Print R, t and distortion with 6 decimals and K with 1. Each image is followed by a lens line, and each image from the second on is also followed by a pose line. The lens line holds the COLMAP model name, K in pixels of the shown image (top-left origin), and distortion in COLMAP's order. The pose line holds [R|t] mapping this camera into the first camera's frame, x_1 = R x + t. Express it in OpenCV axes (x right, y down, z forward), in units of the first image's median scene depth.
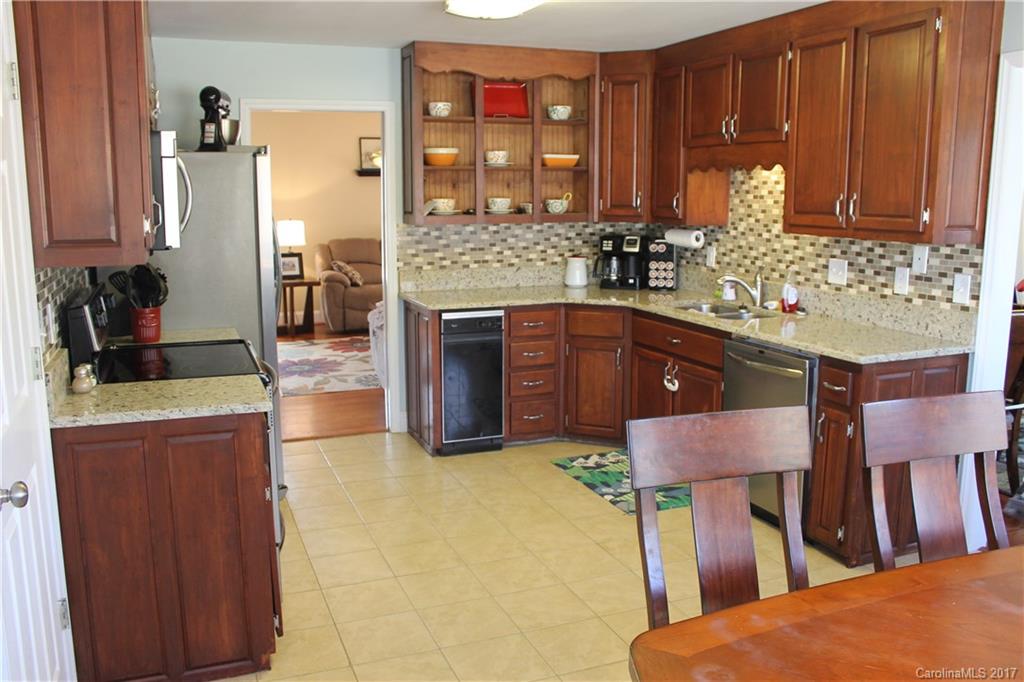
lens RADIAL K [[871.8, 0, 499.9], [0, 871.8, 341.5], [0, 0, 1]] dist [-0.154329, 0.125316]
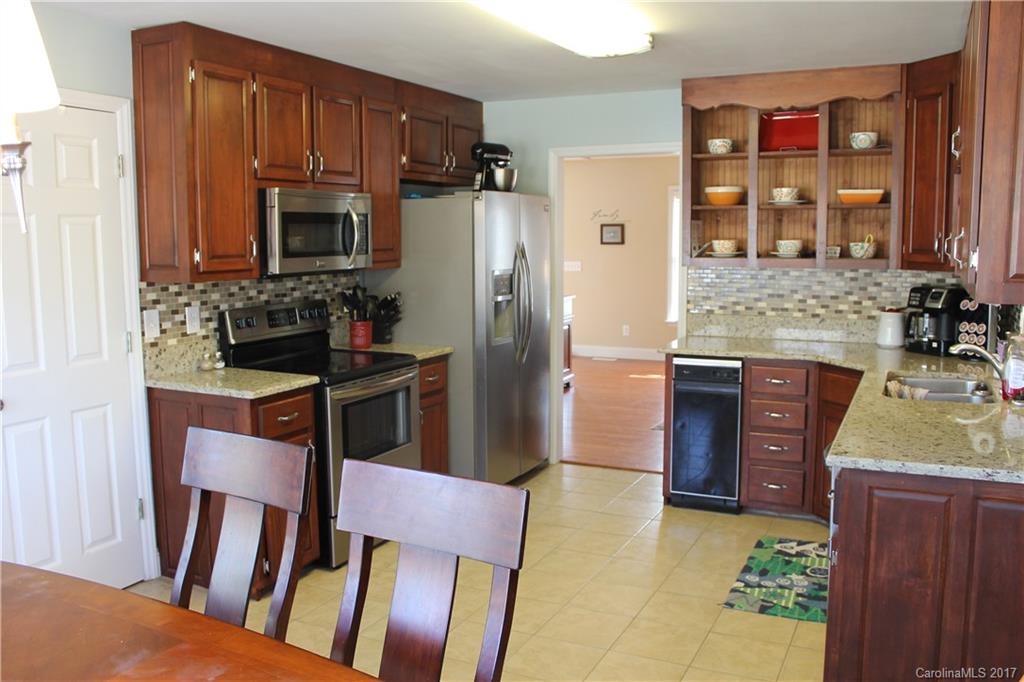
lens RADIAL K [[871.8, 0, 499.9], [0, 871.8, 341.5], [0, 0, 1]] dist [-0.154329, 0.125316]
pose [[0.668213, 0.085893, -0.738995, 0.544700], [-0.121093, 0.992624, 0.005877, -0.034373], [0.734049, 0.085561, 0.673685, 0.222357]]
